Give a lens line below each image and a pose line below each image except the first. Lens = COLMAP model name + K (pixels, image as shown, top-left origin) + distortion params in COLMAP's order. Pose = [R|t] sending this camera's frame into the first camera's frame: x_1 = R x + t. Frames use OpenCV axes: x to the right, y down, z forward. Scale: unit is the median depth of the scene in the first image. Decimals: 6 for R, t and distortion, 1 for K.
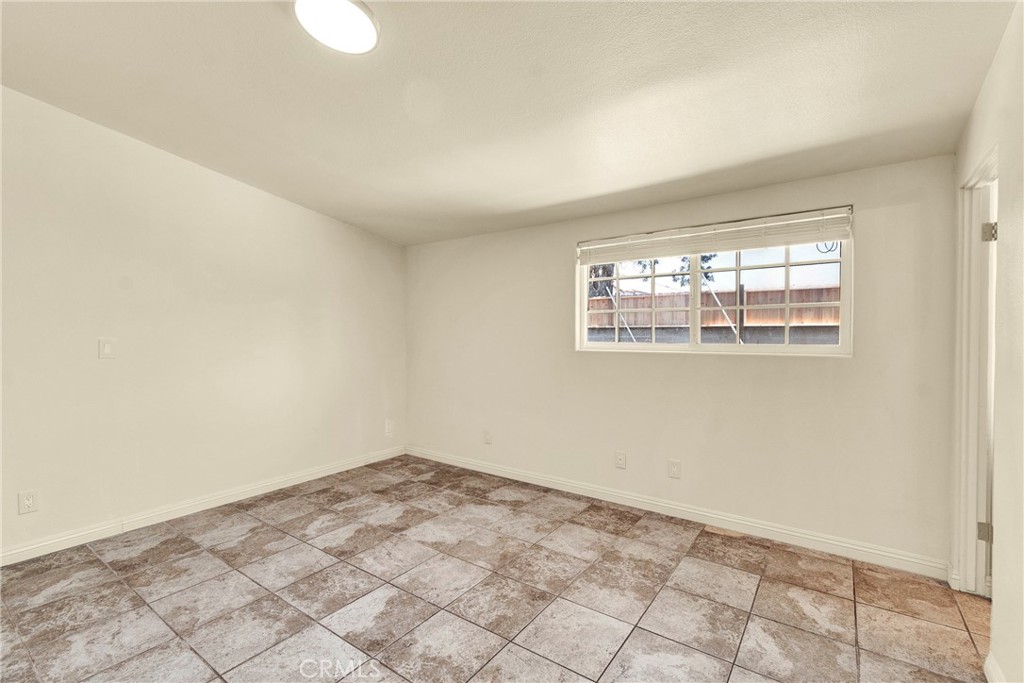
lens RADIAL K [[455.6, 0, 515.6], [0, 455.6, 337.8], [0, 0, 1]] dist [0.000121, -0.001432]
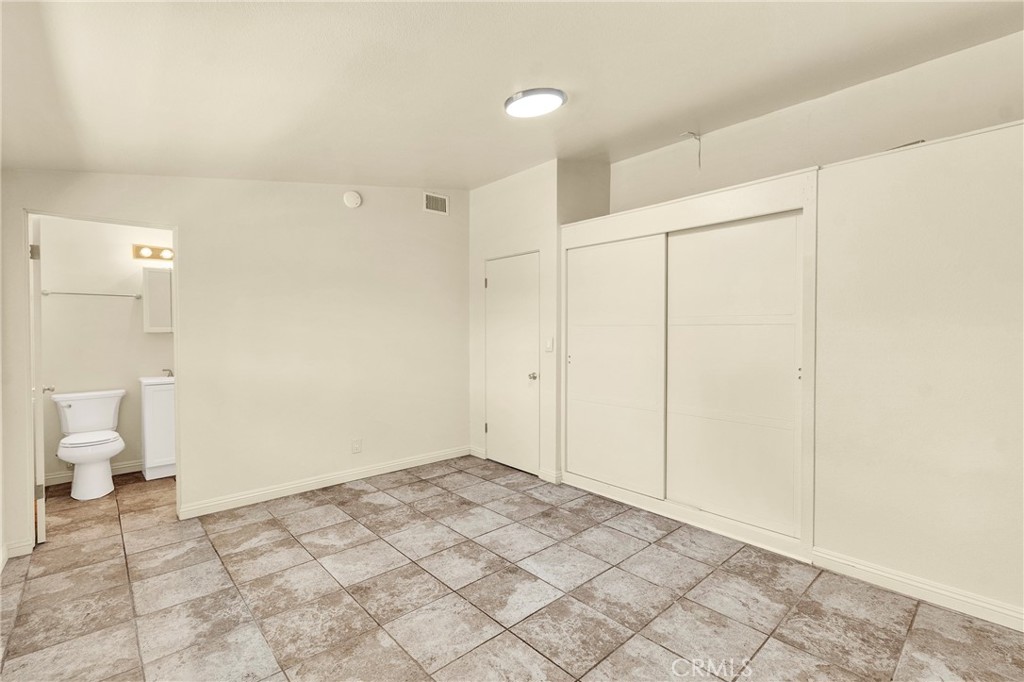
lens RADIAL K [[455.6, 0, 515.6], [0, 455.6, 337.3], [0, 0, 1]] dist [0.000121, -0.001432]
pose [[-0.978564, -0.000297, 0.205943, -0.496724], [0.005553, 0.999597, 0.027825, -0.023202], [-0.205868, 0.028372, -0.978168, 1.909675]]
